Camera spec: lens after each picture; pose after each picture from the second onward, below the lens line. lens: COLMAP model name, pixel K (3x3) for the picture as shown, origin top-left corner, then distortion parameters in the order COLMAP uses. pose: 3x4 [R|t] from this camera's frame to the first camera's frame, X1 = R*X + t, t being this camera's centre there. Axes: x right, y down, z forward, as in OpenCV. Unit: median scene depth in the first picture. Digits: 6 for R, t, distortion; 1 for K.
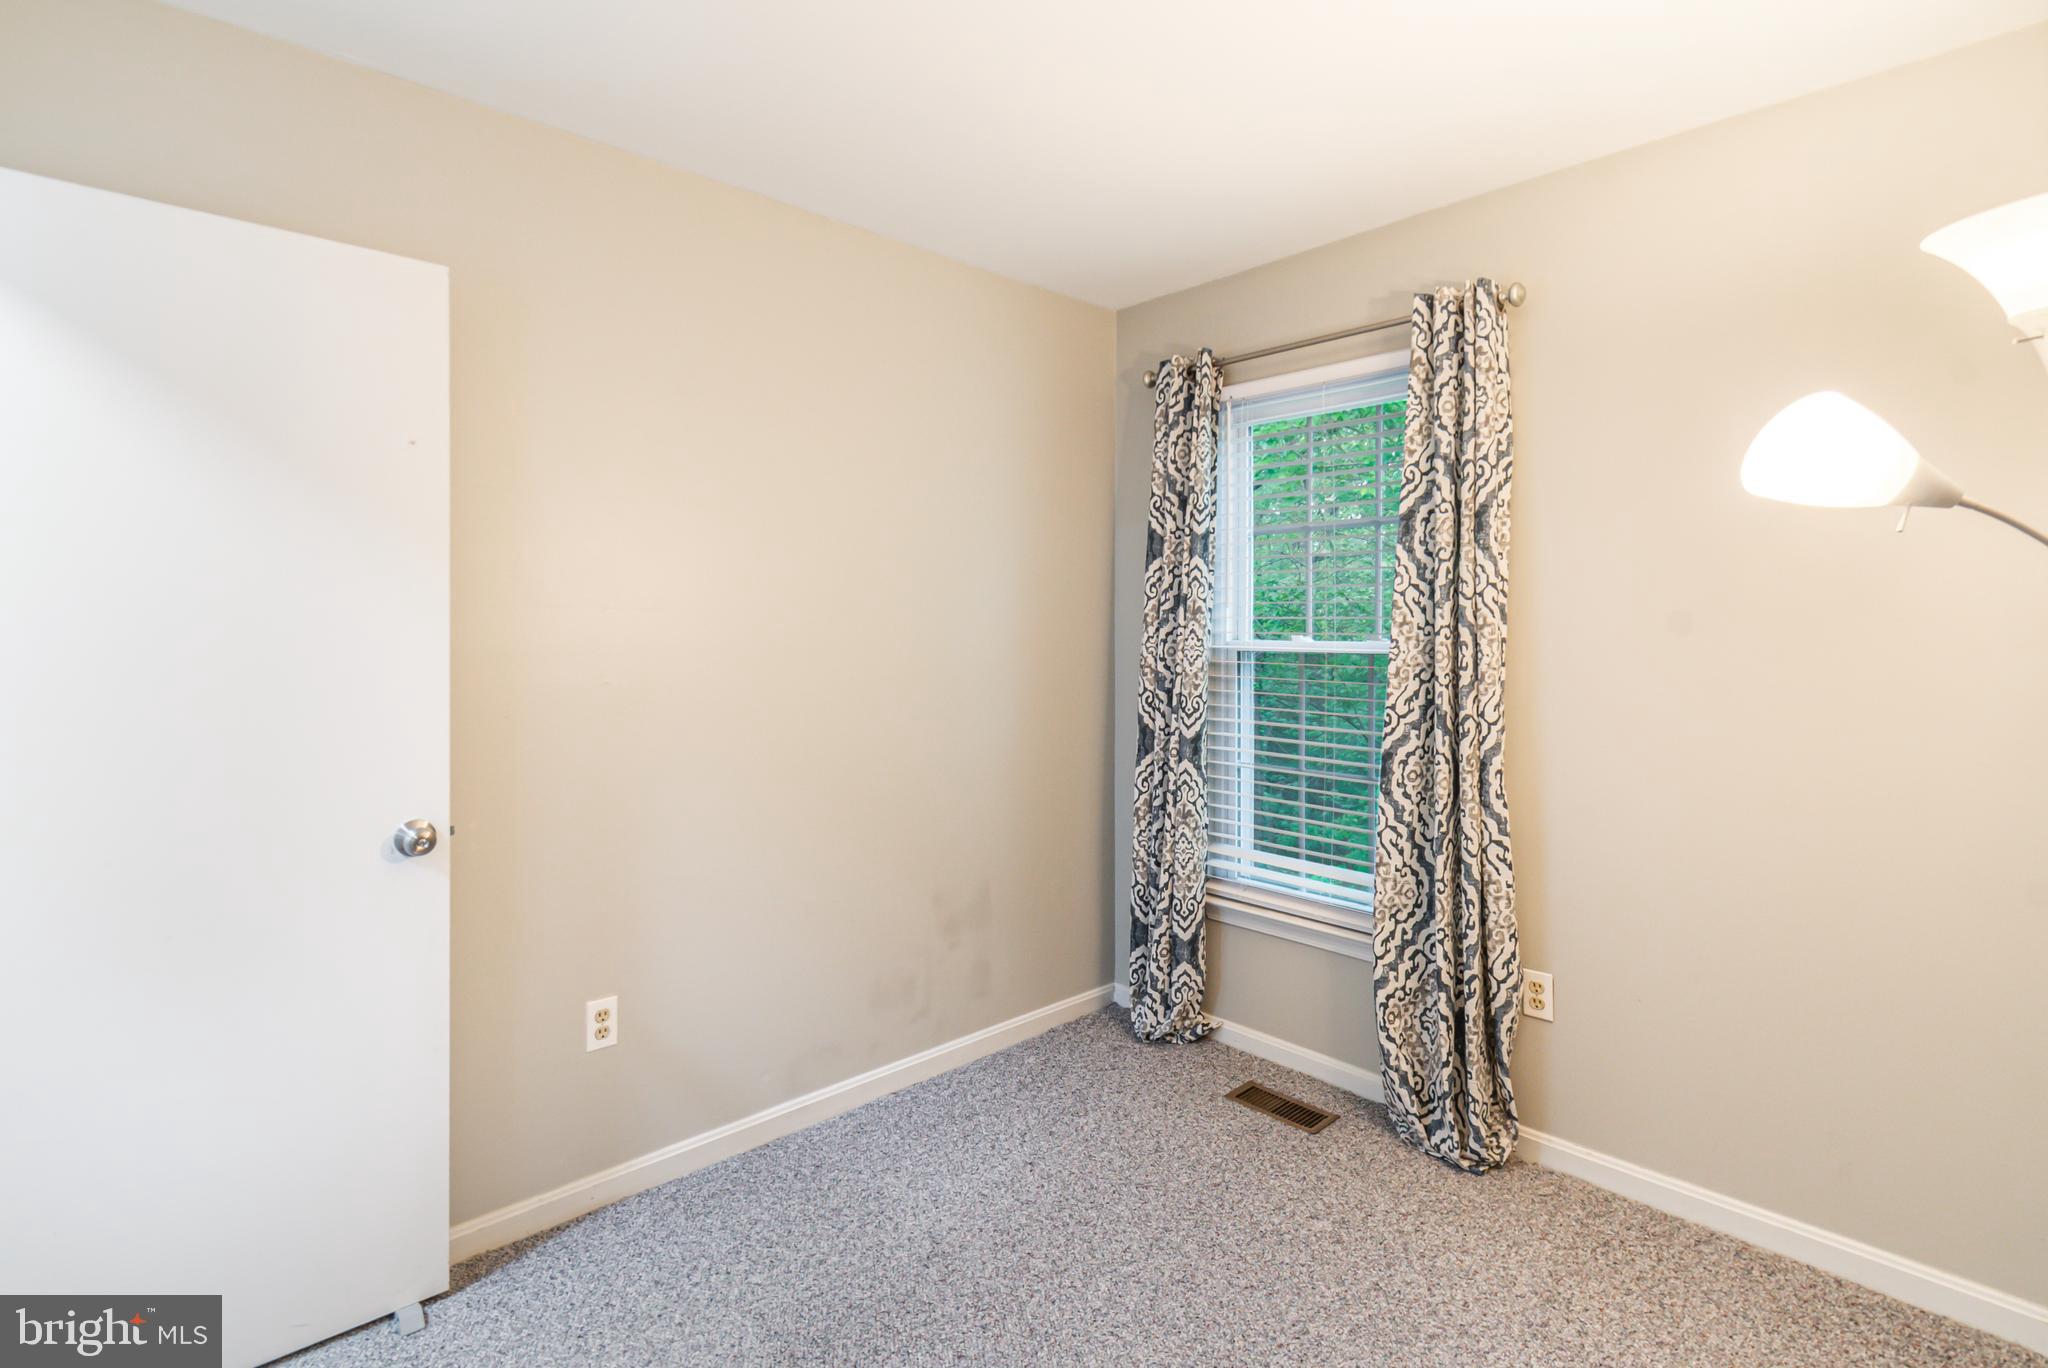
lens RADIAL K [[968.7, 0, 1026.8], [0, 968.7, 644.7], [0, 0, 1]] dist [-0.000574, -0.002286]
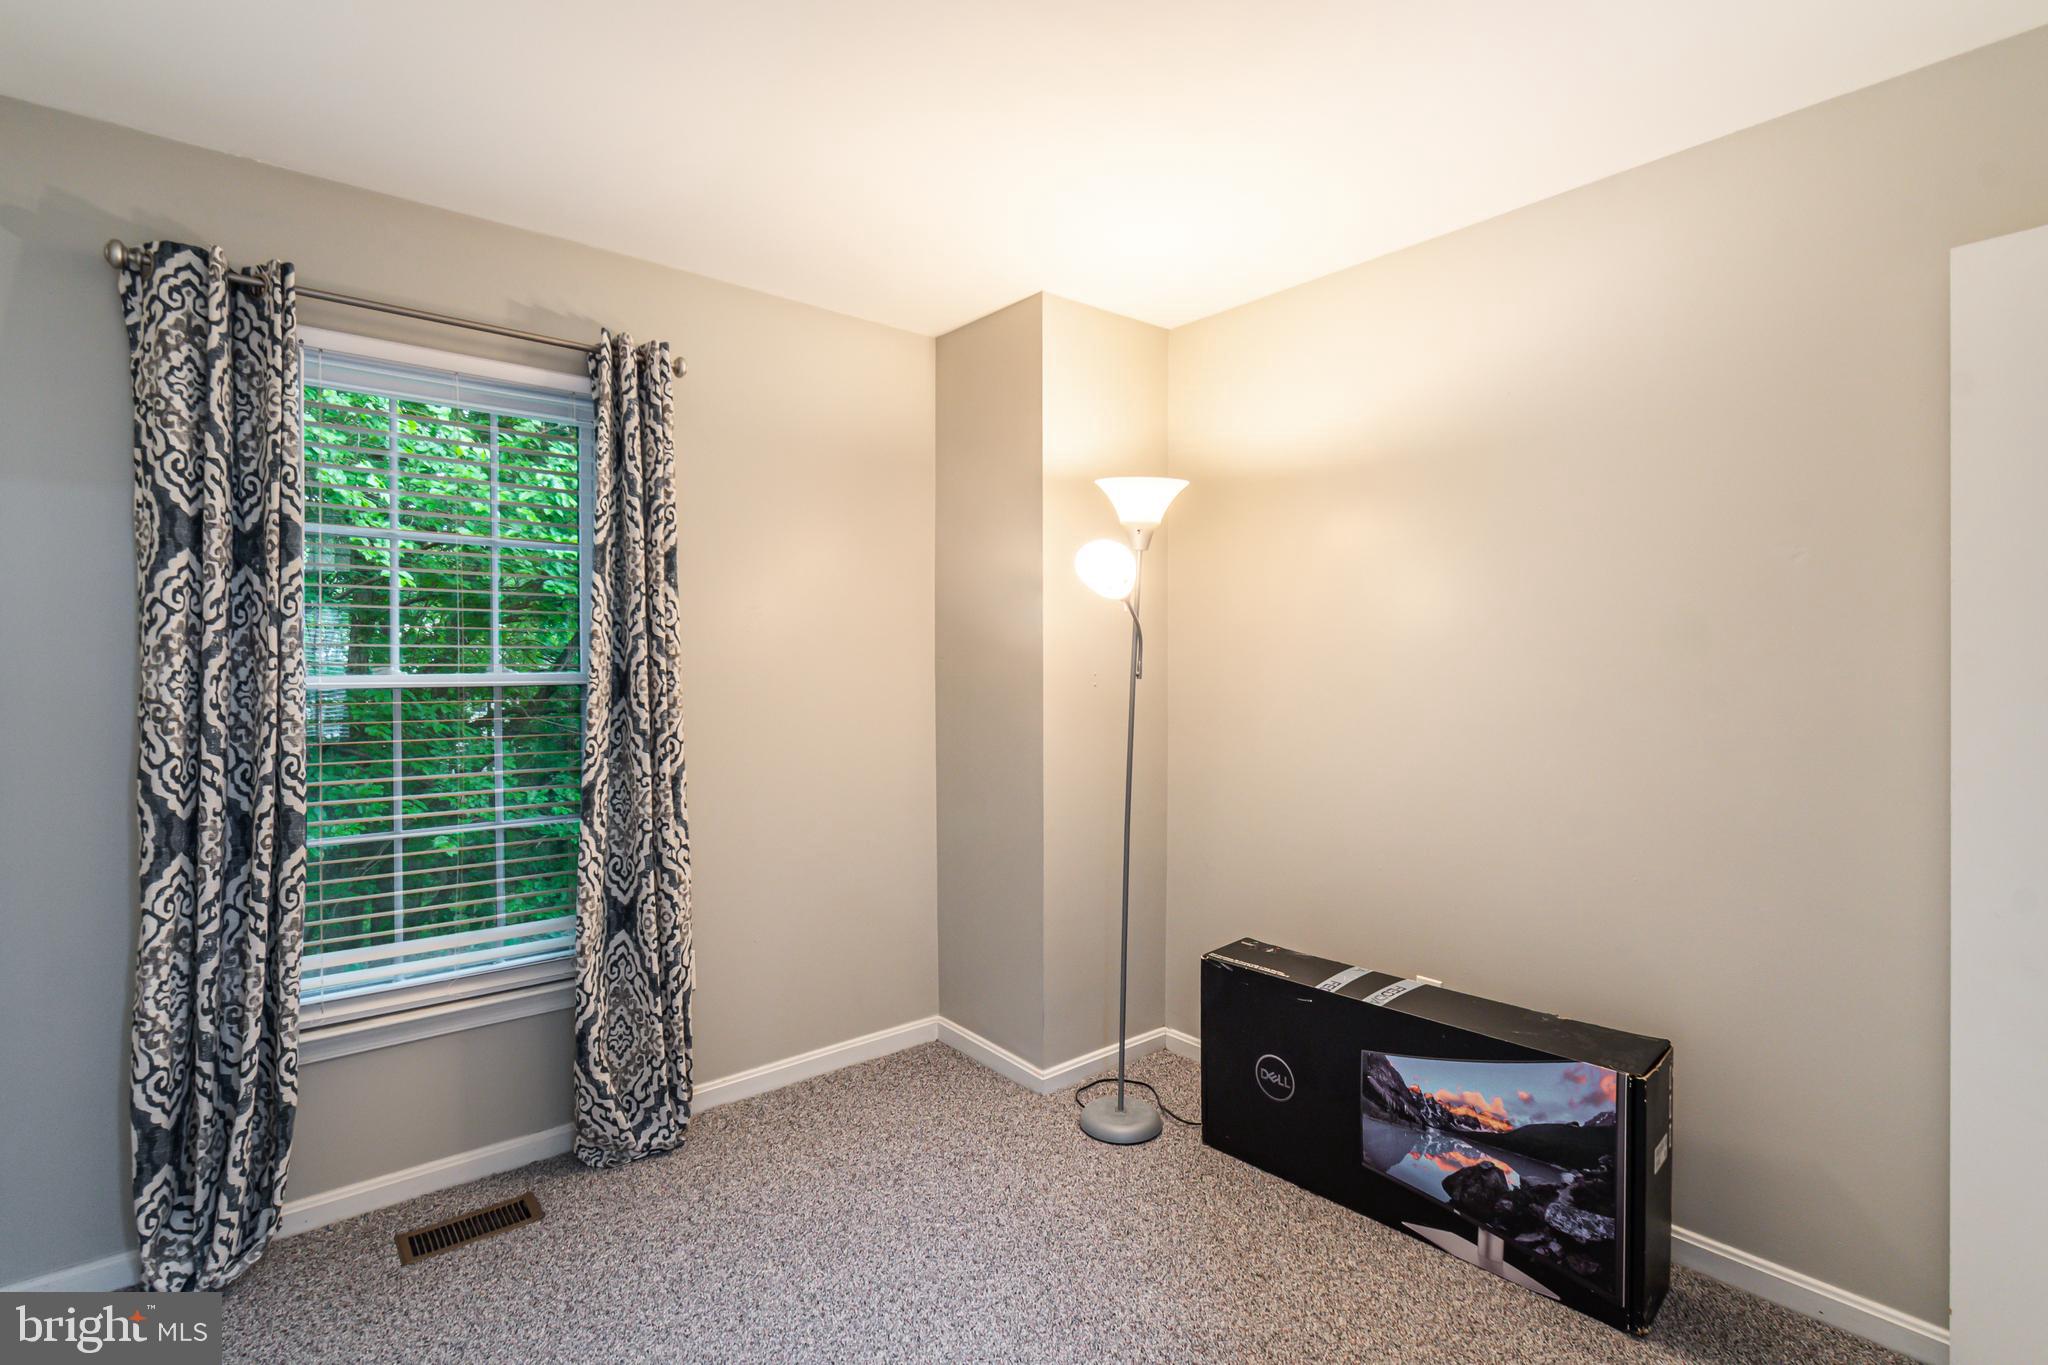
lens RADIAL K [[953.5, 0, 1005.7], [0, 953.5, 671.9], [0, 0, 1]] dist [0.003522, -0.003328]
pose [[0.067405, -0.017465, 0.997573, -0.545582], [0.016529, 0.999729, 0.016386, -0.011491], [-0.997589, 0.015384, 0.067675, 0.492498]]
